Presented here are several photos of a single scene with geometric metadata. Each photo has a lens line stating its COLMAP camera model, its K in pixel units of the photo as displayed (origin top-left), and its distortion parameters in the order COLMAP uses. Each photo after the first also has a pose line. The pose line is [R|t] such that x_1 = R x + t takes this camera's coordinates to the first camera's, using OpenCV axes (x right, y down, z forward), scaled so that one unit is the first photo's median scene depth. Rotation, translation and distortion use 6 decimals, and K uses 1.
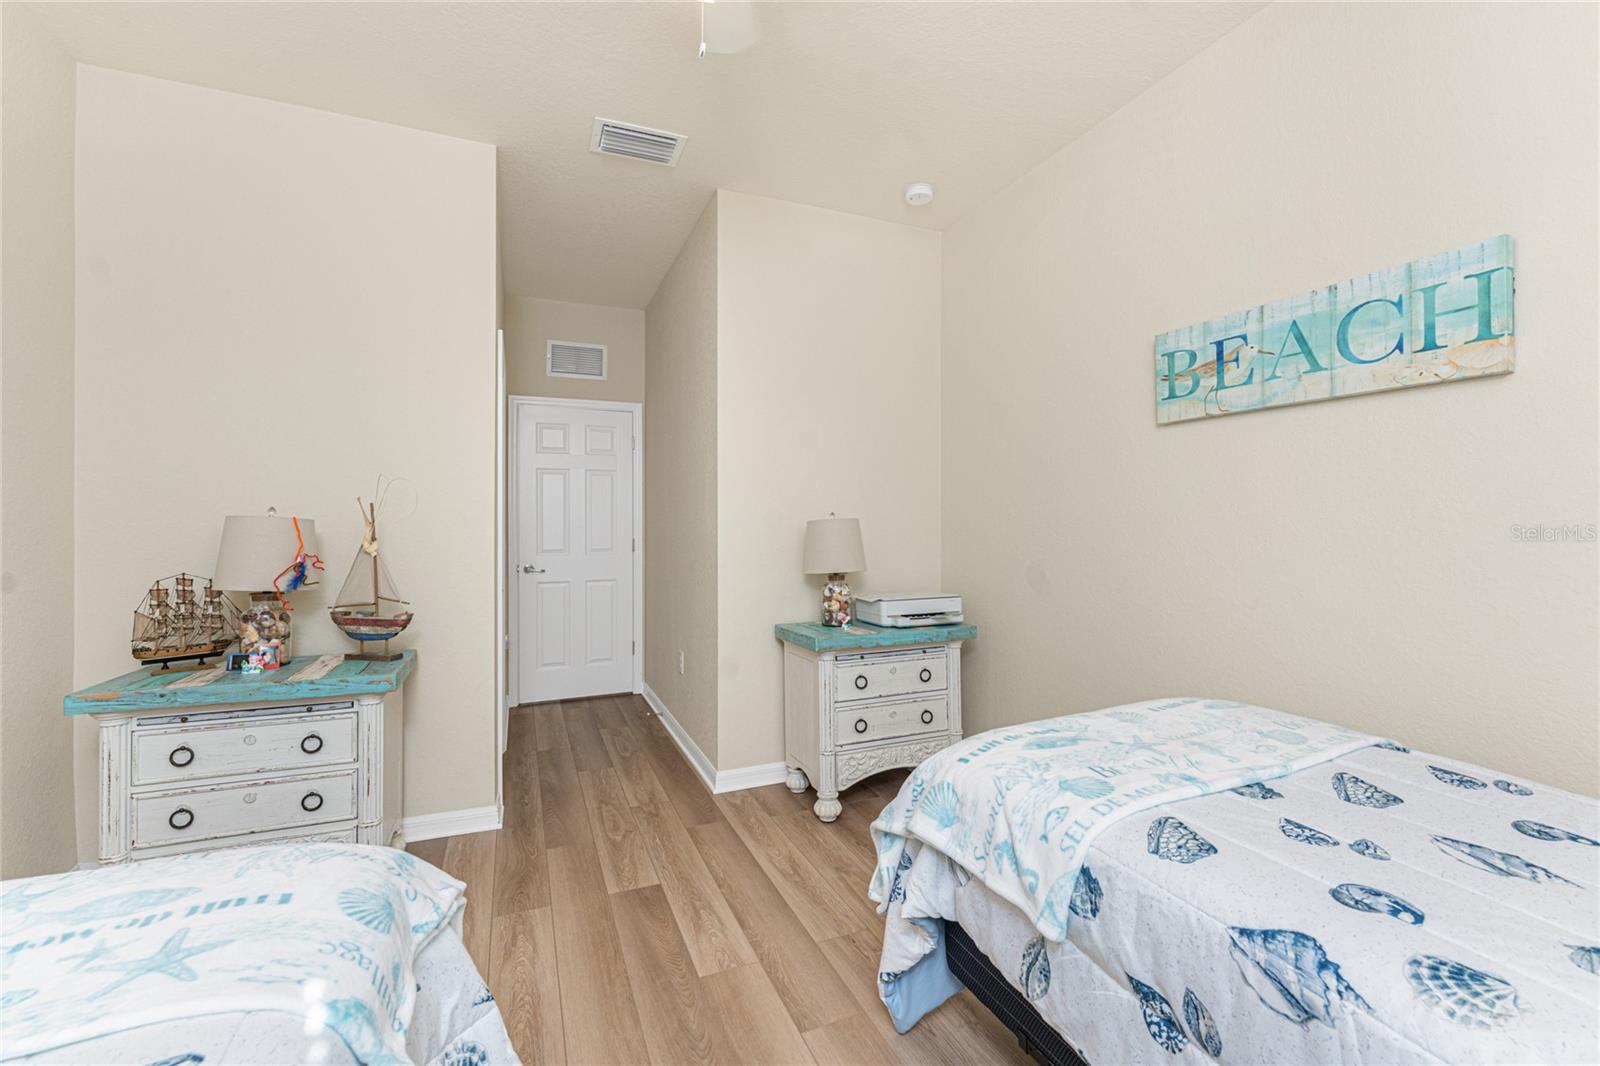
lens RADIAL K [[674.9, 0, 798.5], [0, 674.9, 526.0], [0, 0, 1]] dist [-0.000679, -0.000082]
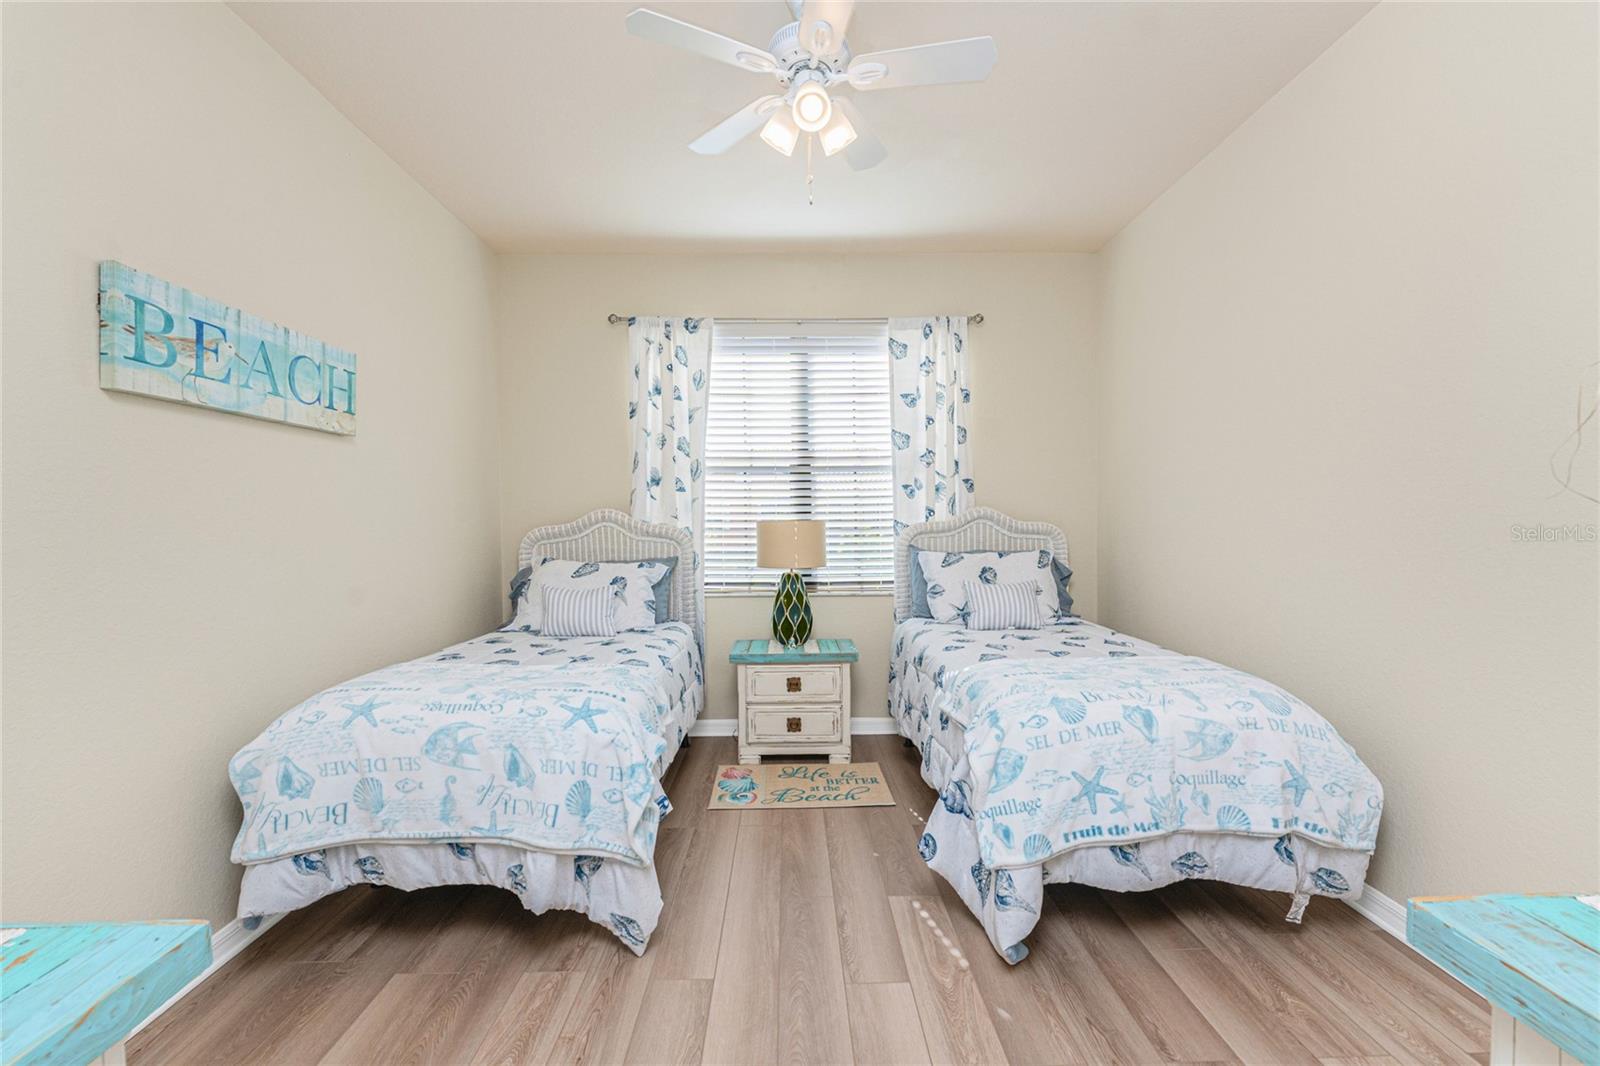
lens RADIAL K [[674.9, 0, 800.2], [0, 674.9, 528.4], [0, 0, 1]] dist [-0.000679, -0.000082]
pose [[-0.923923, -0.000615, 0.382578, -0.454019], [0.004144, 0.999924, 0.011614, -0.013368], [-0.382556, 0.012316, -0.923850, 1.603356]]
